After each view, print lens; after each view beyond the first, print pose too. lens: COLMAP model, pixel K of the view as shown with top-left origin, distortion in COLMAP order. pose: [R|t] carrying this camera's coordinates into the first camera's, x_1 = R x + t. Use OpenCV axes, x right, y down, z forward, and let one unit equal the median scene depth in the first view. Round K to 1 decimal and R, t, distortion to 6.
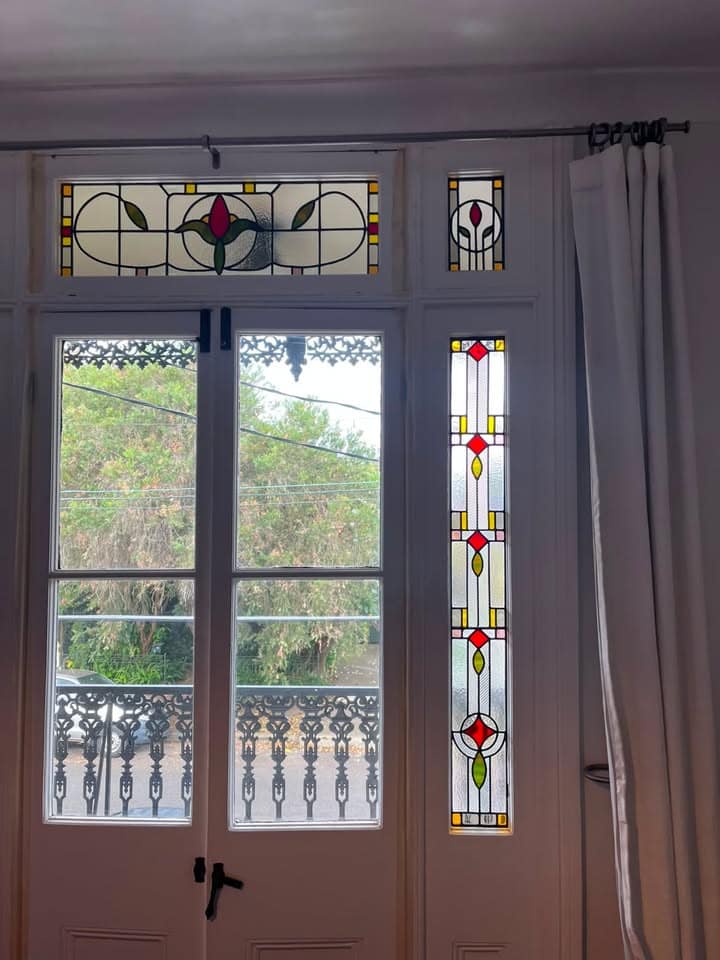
lens RADIAL K [[761.2, 0, 362.2], [0, 761.2, 480.0], [0, 0, 1]] dist [0.046707, -0.017107]
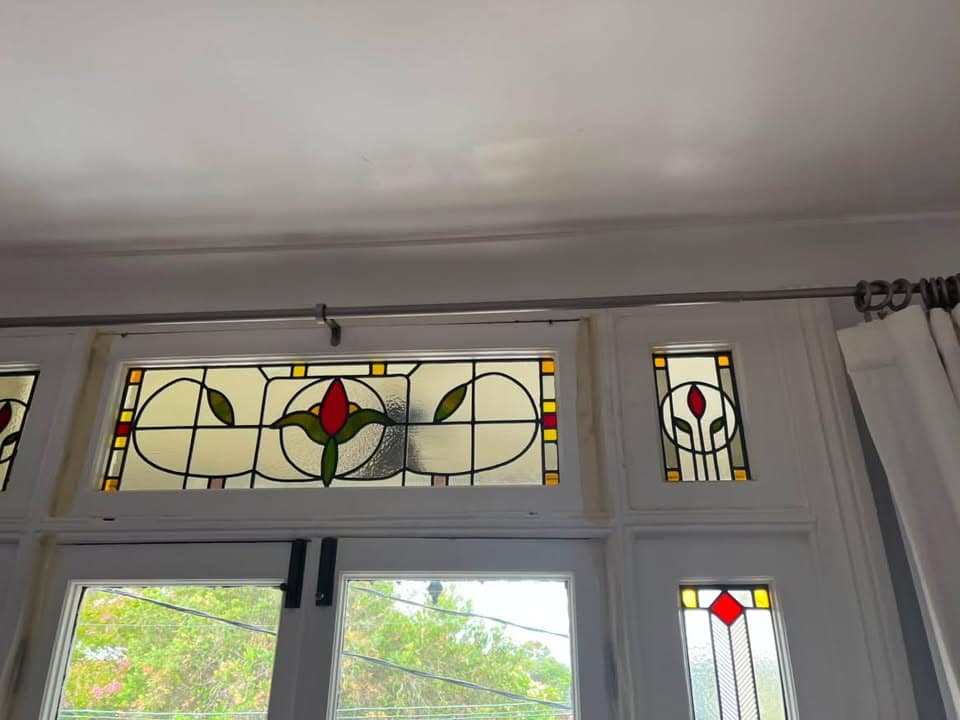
lens RADIAL K [[761.2, 0, 481.5], [0, 761.2, 359.2], [0, 0, 1]] dist [0.046707, -0.017107]
pose [[0.999572, -0.008313, -0.028054, -0.027574], [-0.002802, 0.927192, -0.374575, -0.118020], [0.029126, 0.374493, 0.926772, 0.326511]]
